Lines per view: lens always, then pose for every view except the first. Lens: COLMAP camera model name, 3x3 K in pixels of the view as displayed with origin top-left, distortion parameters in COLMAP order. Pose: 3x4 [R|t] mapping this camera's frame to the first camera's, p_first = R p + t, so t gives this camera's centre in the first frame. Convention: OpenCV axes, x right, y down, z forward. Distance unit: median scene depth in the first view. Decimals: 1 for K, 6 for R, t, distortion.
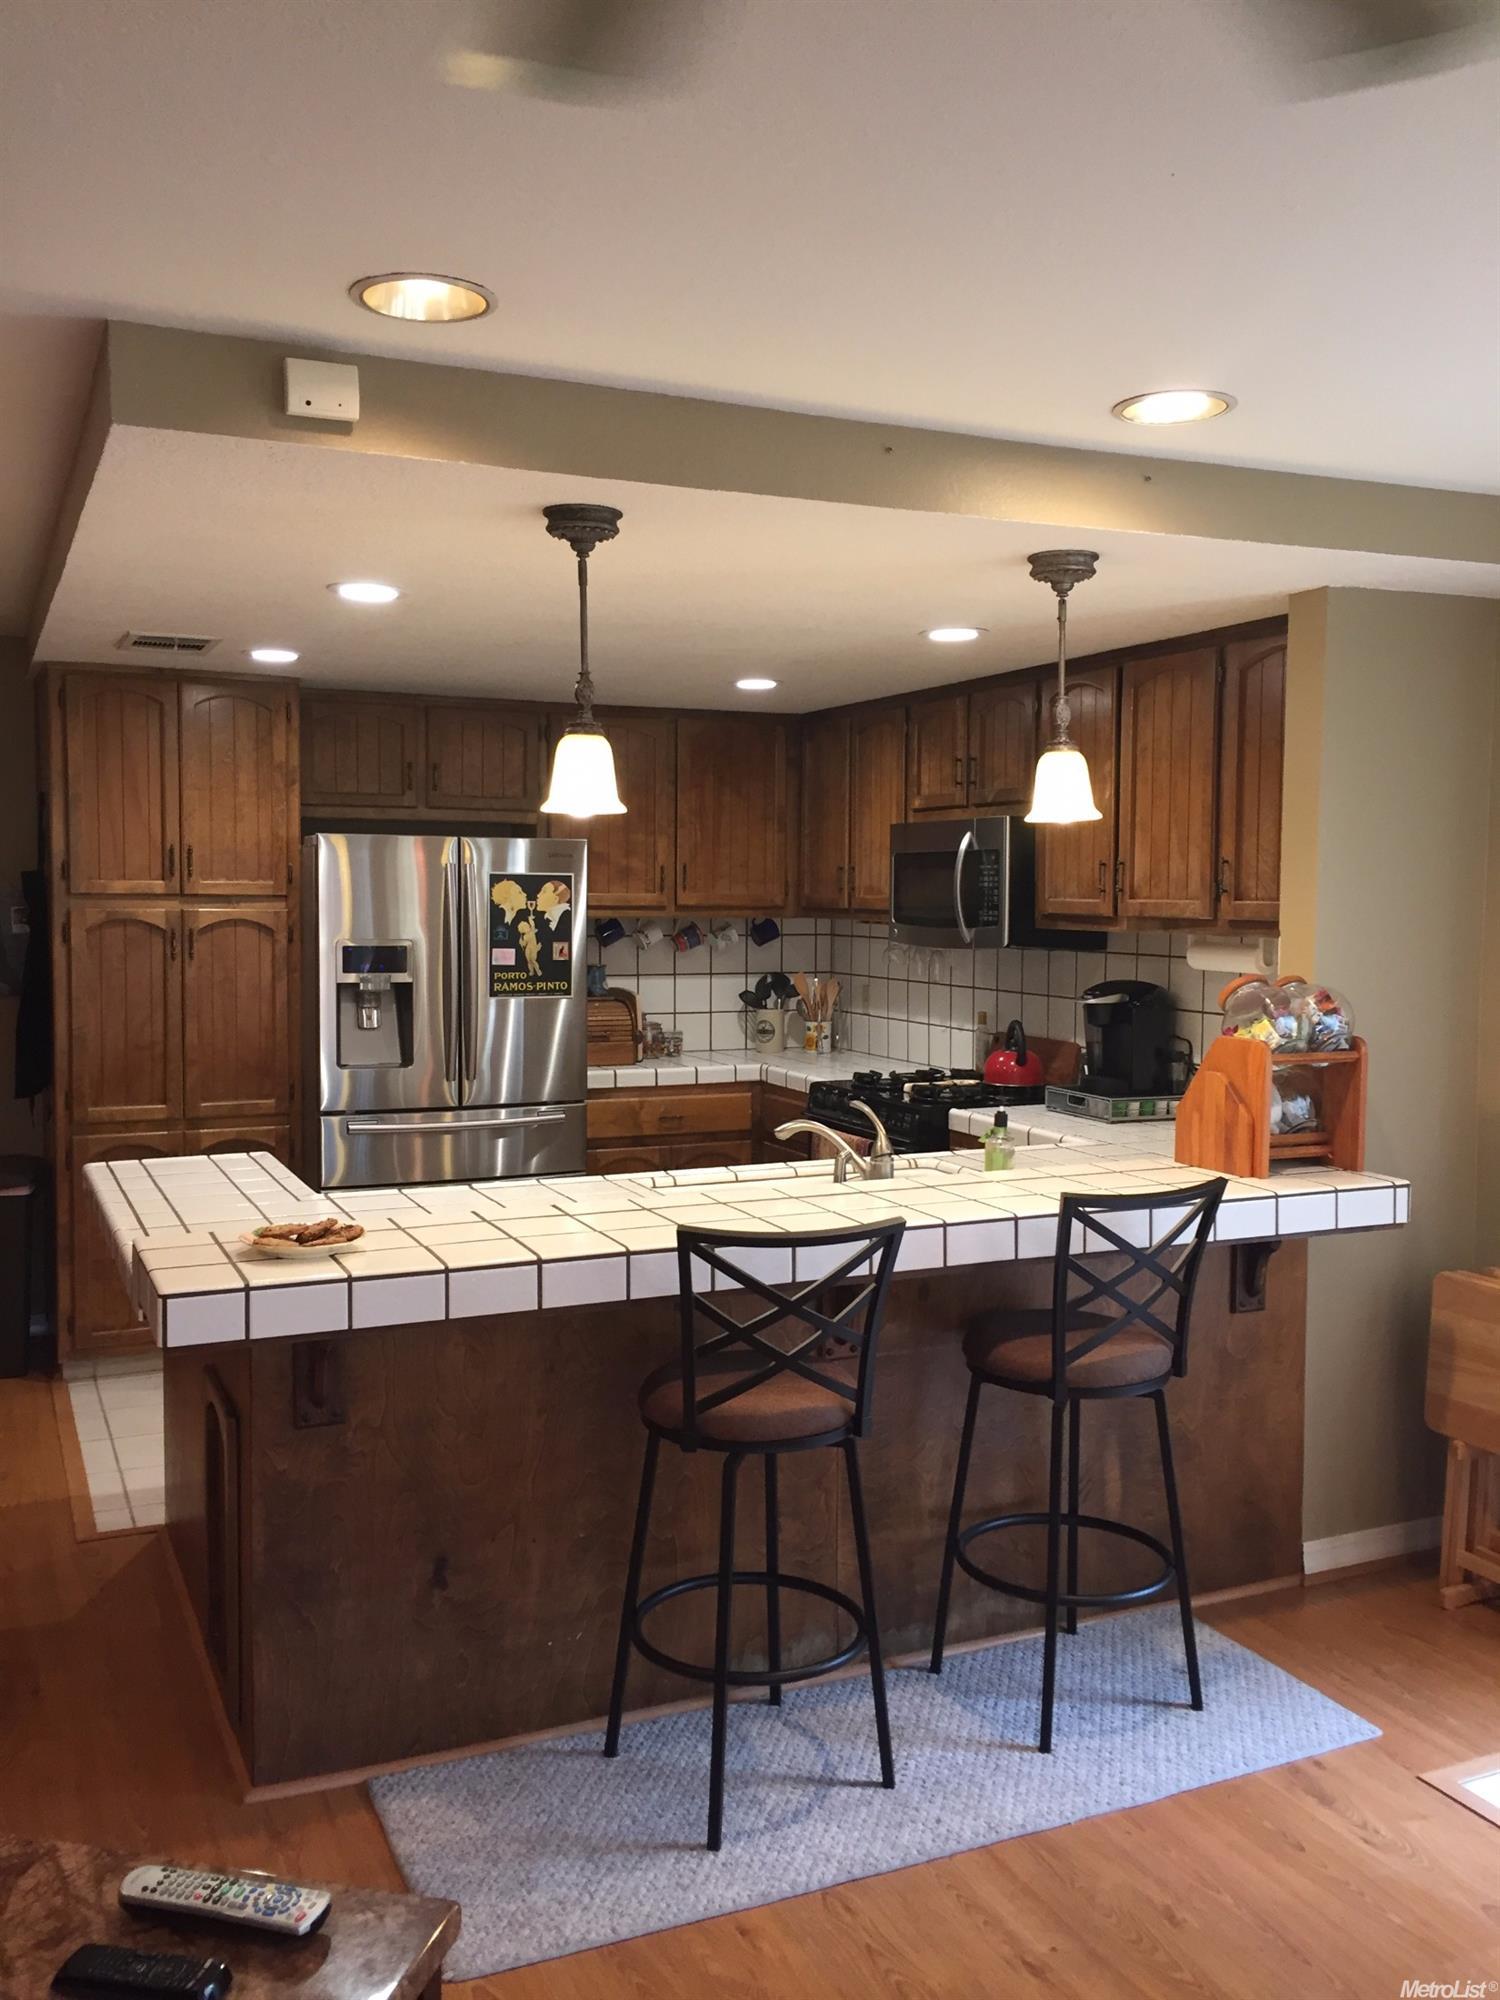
lens RADIAL K [[1713.4, 0, 750.0], [0, 1713.4, 1000.0], [0, 0, 1]] dist [-0.037518, -0.000897]
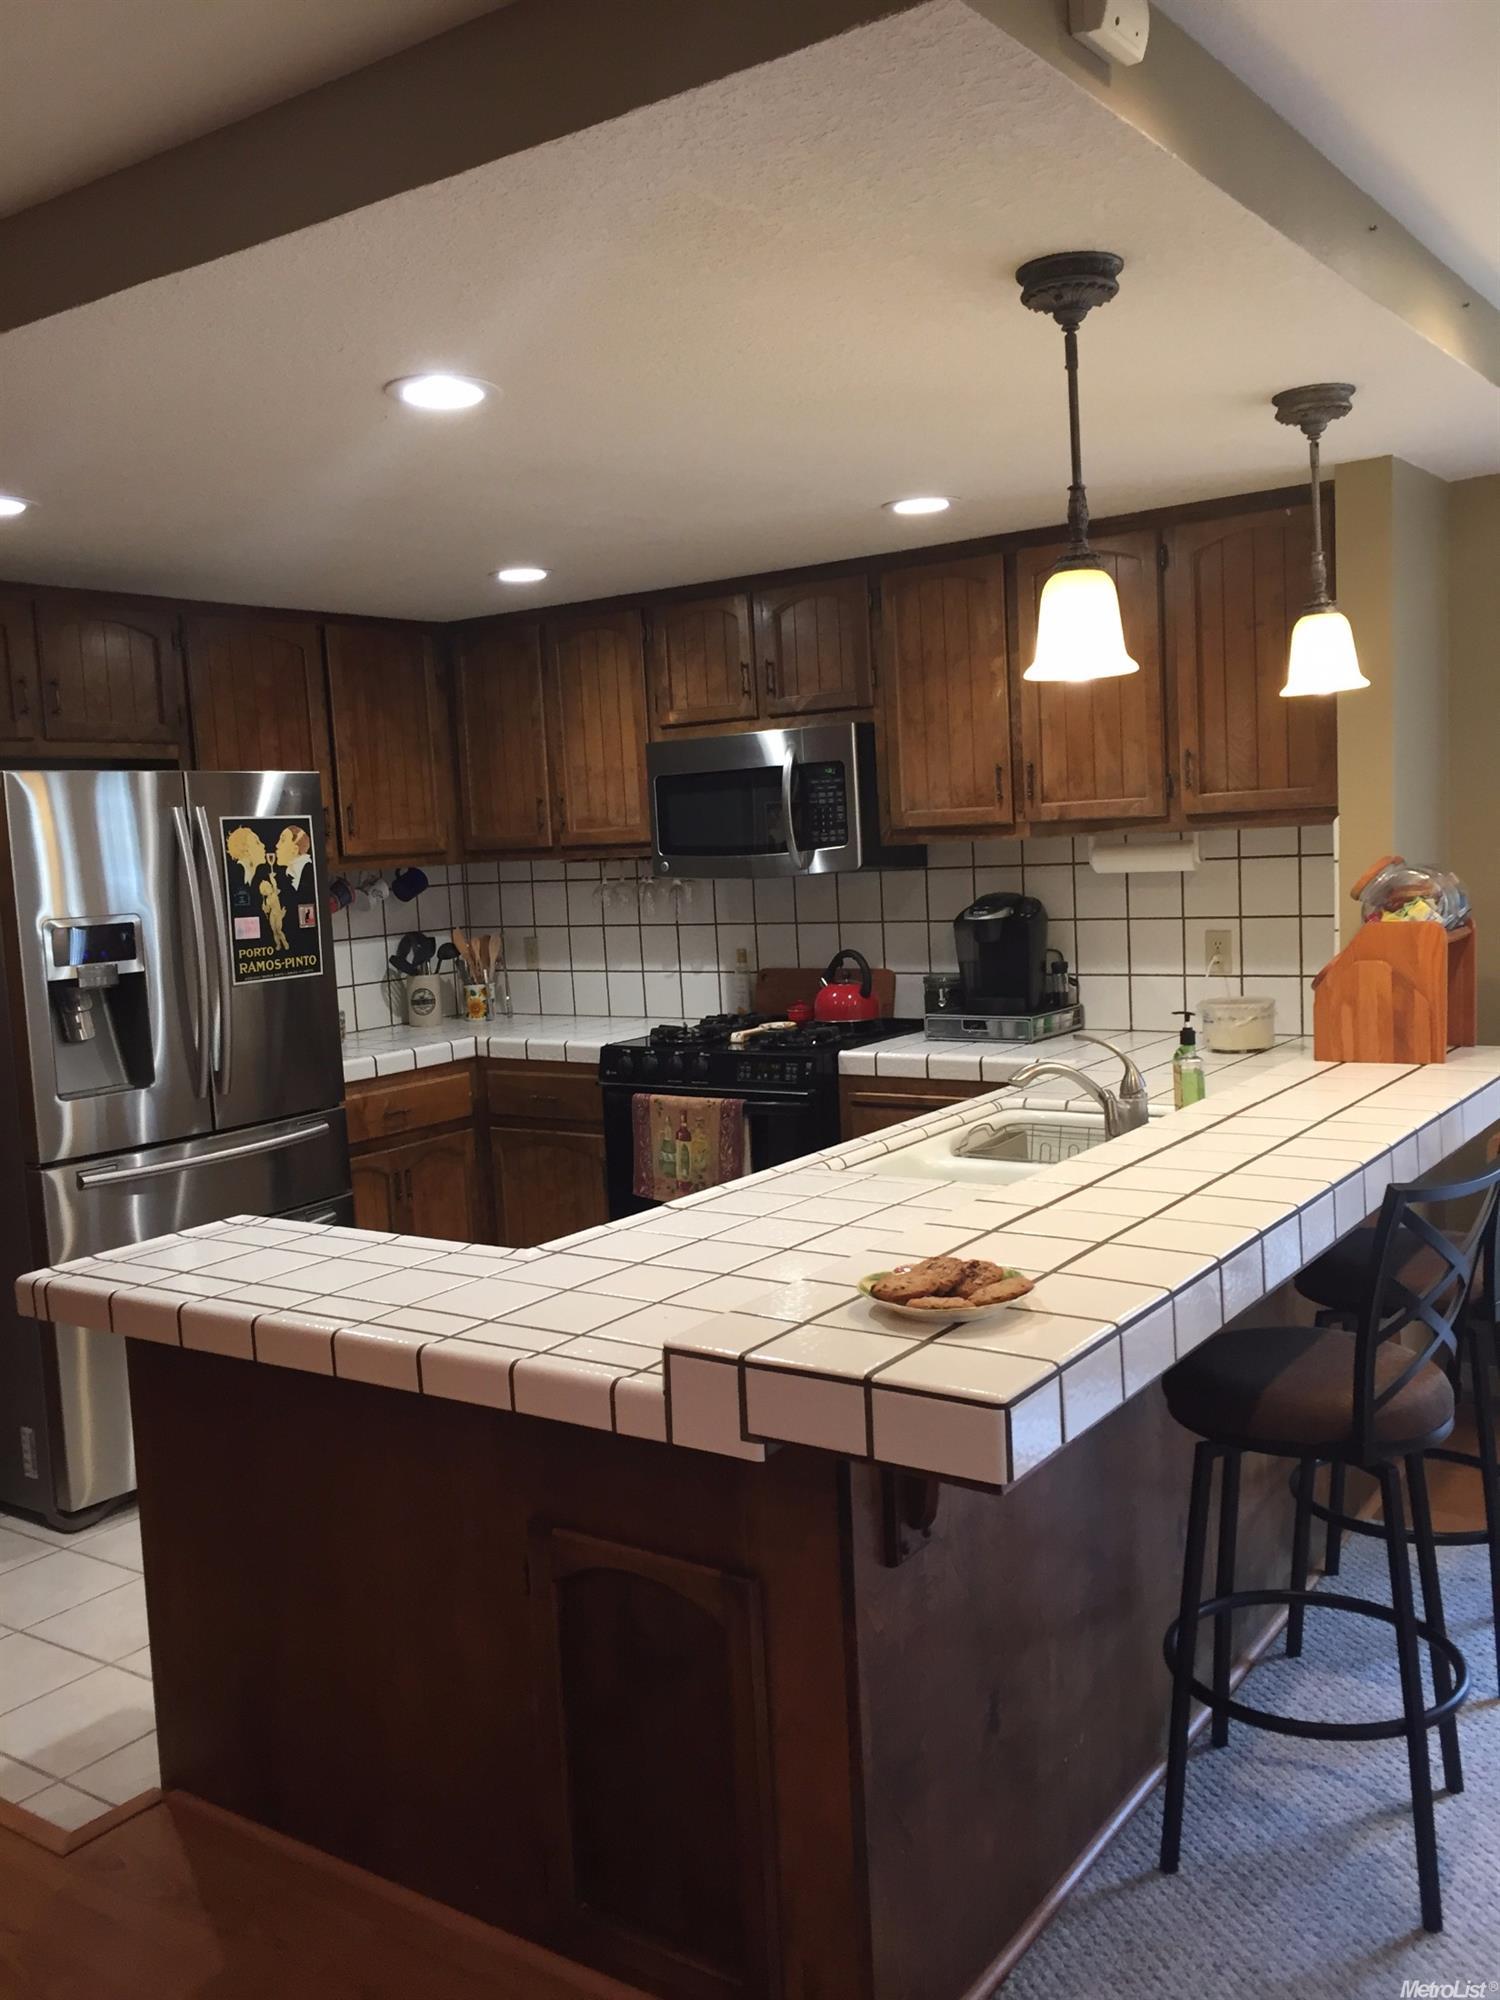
lens RADIAL K [[1714.7, 0, 750.0], [0, 1714.7, 1000.0], [0, 0, 1]] dist [0.078028, -0.267684]
pose [[0.860136, -0.102924, 0.499572, -0.339037], [0.092118, 0.994670, 0.046323, -0.008393], [-0.501677, 0.006176, 0.865033, 0.226207]]
